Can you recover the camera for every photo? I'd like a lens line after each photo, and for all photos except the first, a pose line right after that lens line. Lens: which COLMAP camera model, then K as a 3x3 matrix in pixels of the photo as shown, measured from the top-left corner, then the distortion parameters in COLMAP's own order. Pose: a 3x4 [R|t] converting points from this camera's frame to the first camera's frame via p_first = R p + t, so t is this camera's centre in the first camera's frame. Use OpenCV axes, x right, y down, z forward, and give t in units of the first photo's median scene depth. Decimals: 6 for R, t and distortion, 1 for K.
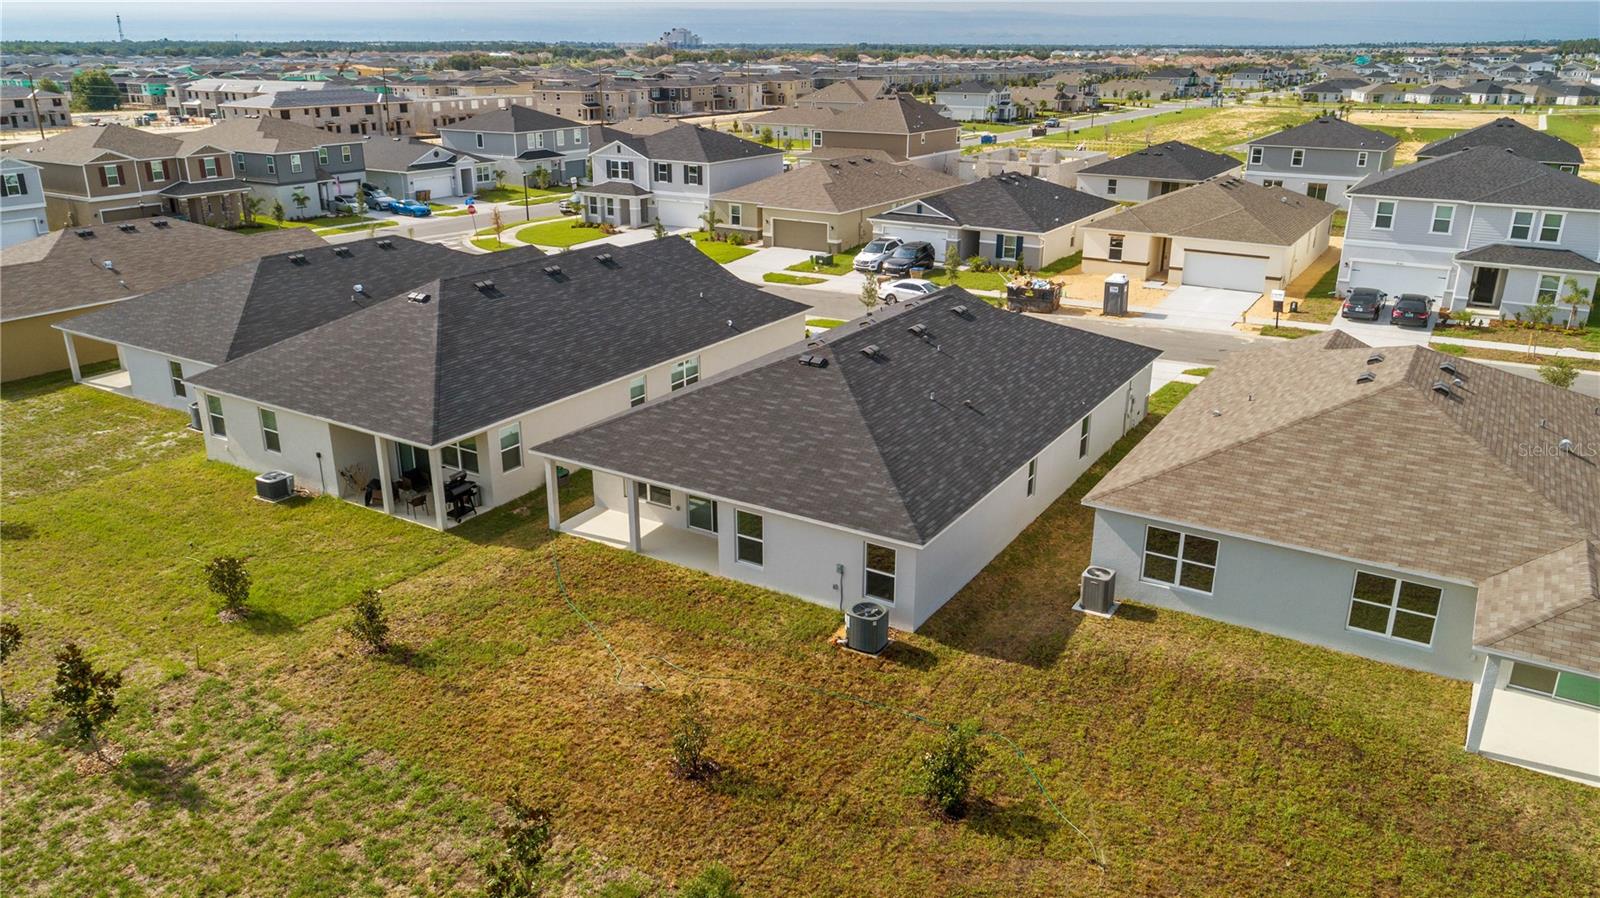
lens RADIAL K [[1128.3, 0, 795.0], [0, 1128.3, 449.1], [0, 0, 1]] dist [-0.008790, 0.001087]
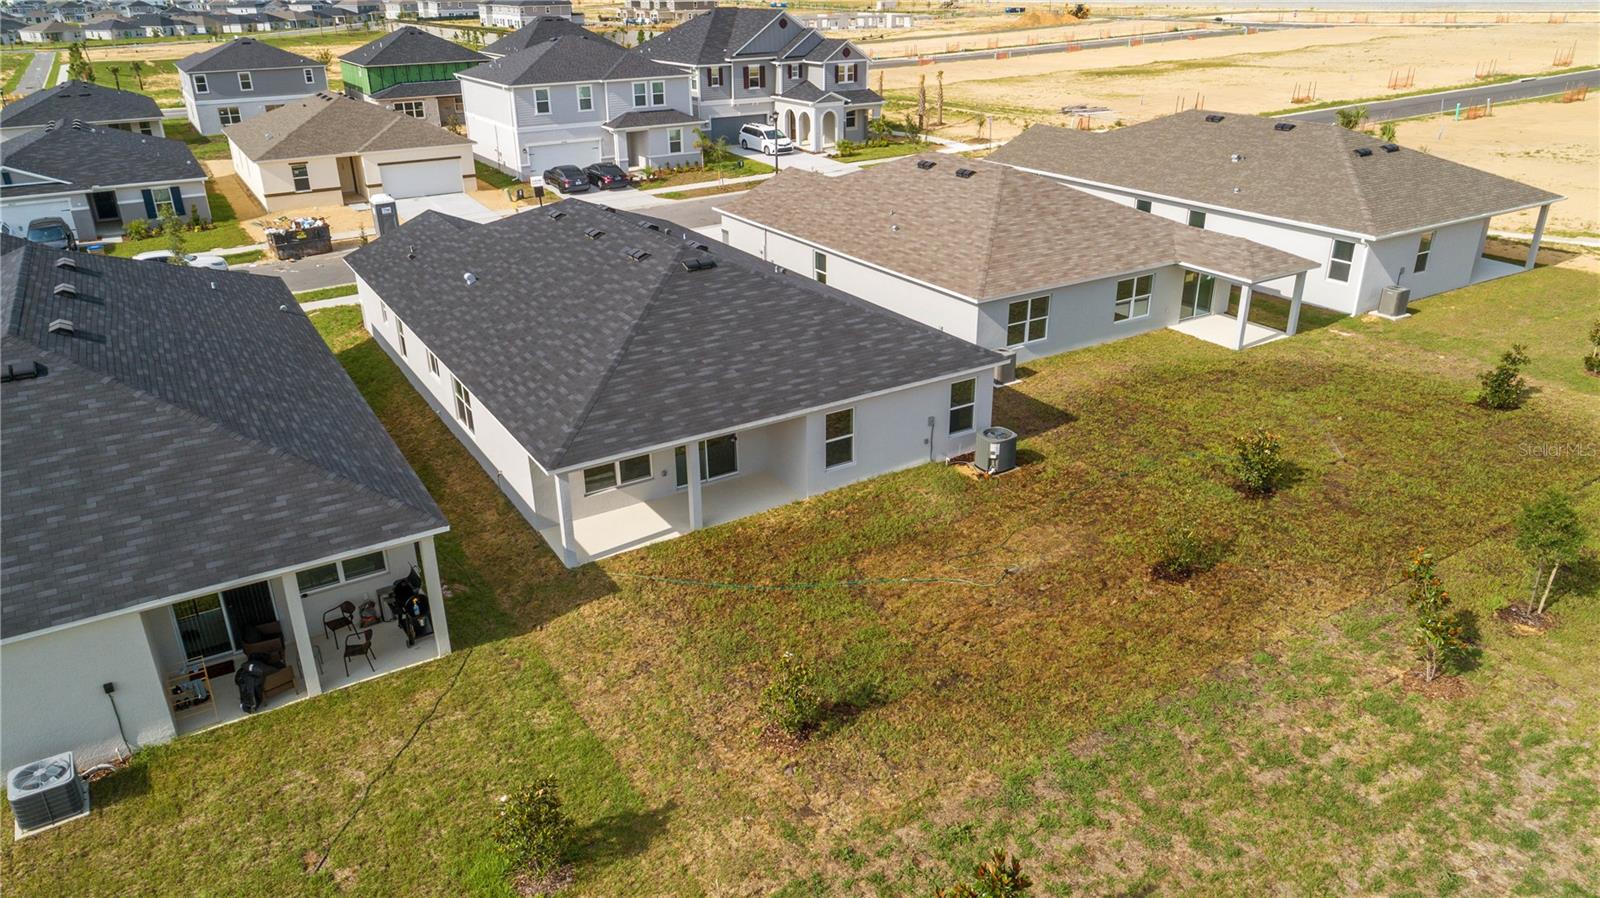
lens RADIAL K [[1086.6, 0, 798.6], [0, 1086.6, 445.2], [0, 0, 1]] dist [-0.004069, -0.000089]
pose [[0.447803, -0.364268, 0.816567, -0.655116], [0.318003, 0.918423, 0.235314, -0.114307], [-0.835672, 0.154296, 0.527111, 0.459694]]
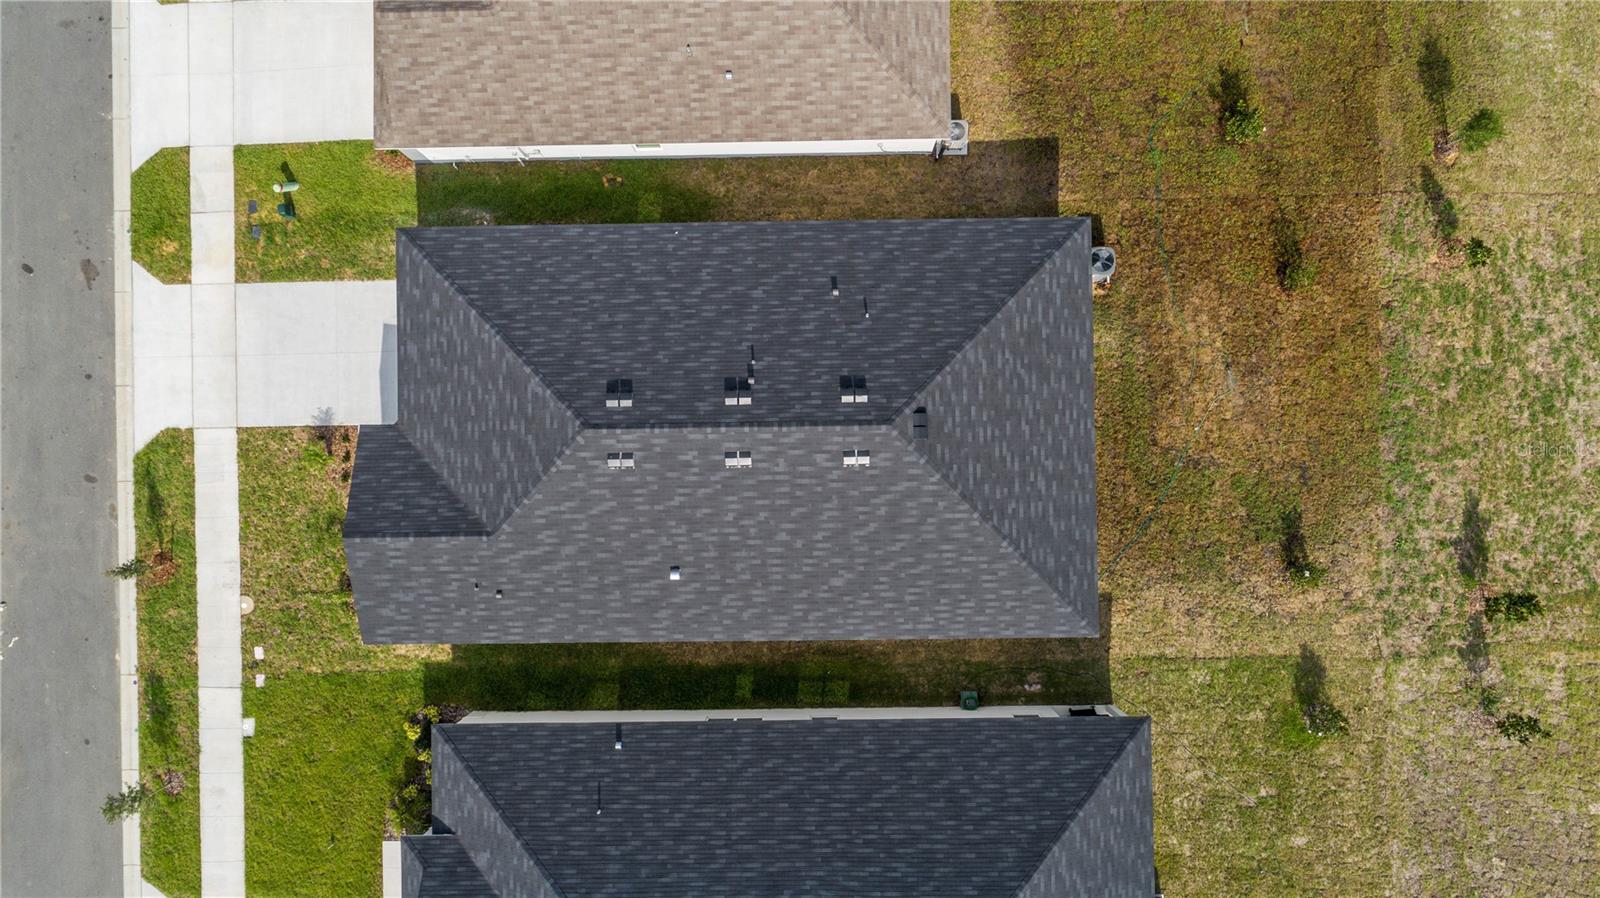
lens RADIAL K [[1086.6, 0, 795.9], [0, 1086.6, 446.9], [0, 0, 1]] dist [-0.004069, -0.000089]
pose [[-0.539324, -0.841981, 0.014038, 0.041309], [0.294072, -0.172692, 0.940053, -0.899293], [-0.789083, 0.511121, 0.340740, 0.720953]]
